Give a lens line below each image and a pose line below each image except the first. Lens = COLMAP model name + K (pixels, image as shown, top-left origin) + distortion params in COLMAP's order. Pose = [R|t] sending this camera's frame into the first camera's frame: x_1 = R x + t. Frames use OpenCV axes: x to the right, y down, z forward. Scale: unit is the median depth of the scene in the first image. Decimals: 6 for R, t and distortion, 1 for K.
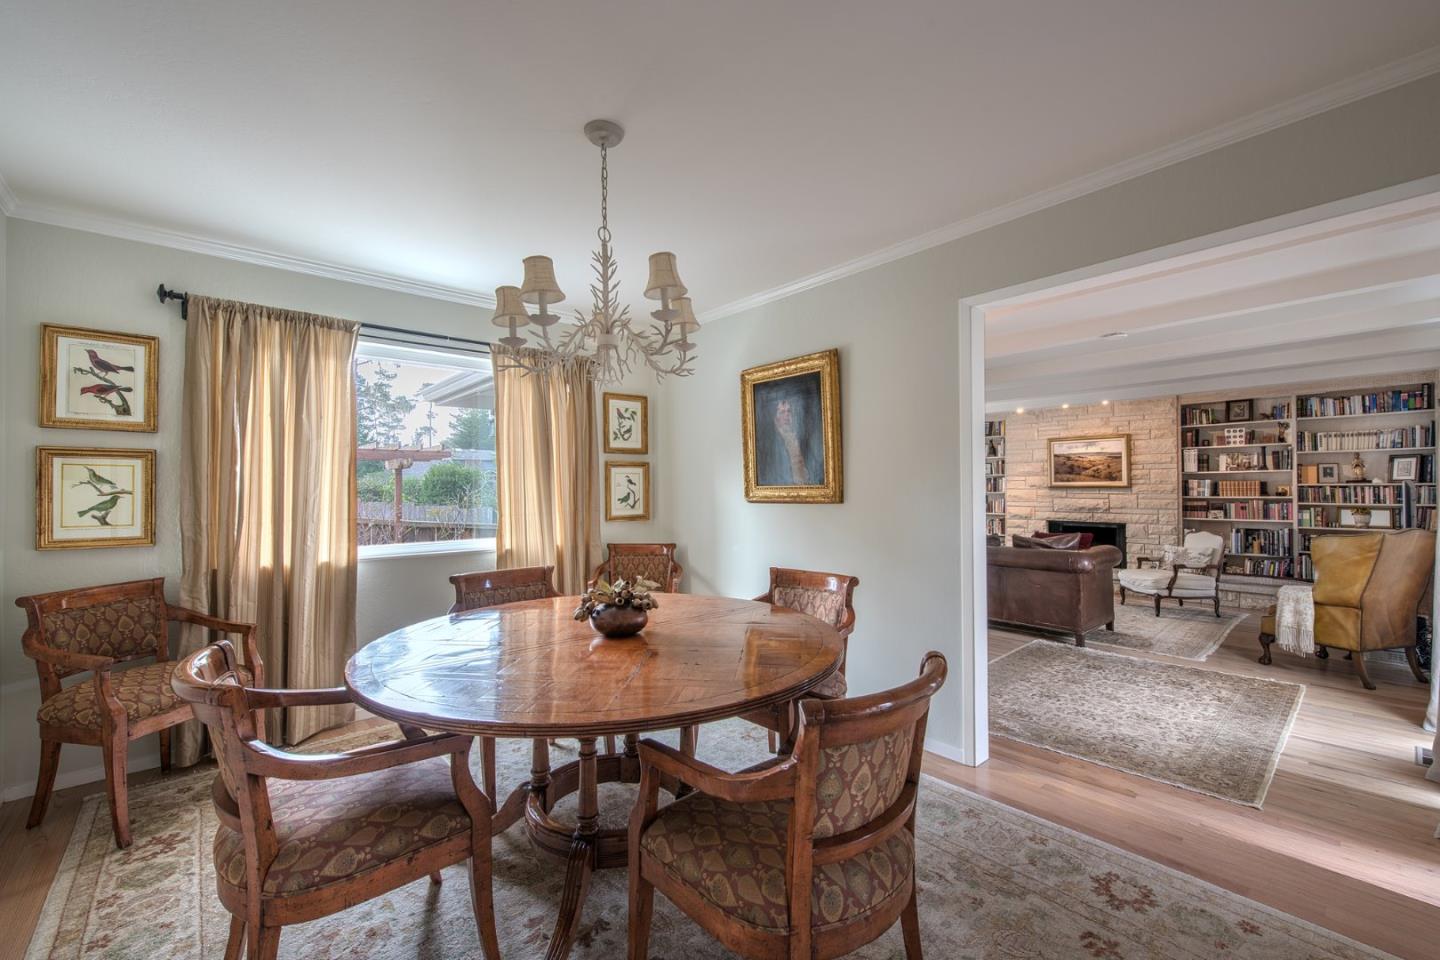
lens RADIAL K [[606.4, 0, 720.0], [0, 606.4, 488.6], [0, 0, 1]] dist [0.004116, 0.000419]
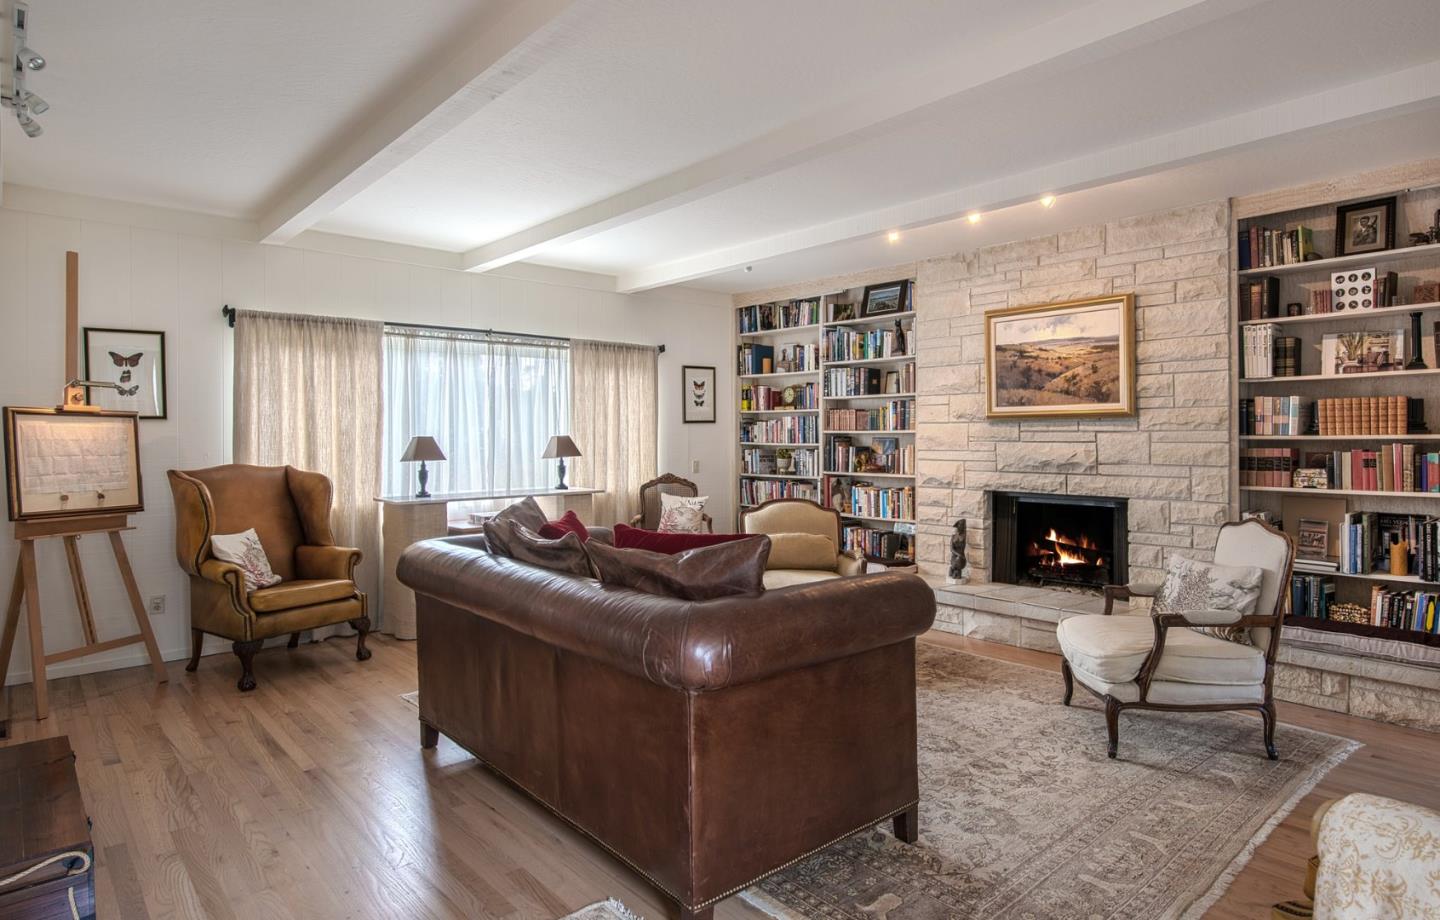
lens RADIAL K [[828.5, 0, 821.3], [0, 828.5, 446.7], [0, 0, 1]] dist [0.005358, -0.000667]
pose [[0.998917, 0.006462, 0.046082, 0.445846], [-0.006667, 0.999969, 0.004306, 0.020087], [-0.046053, -0.004609, 0.998928, 0.438566]]
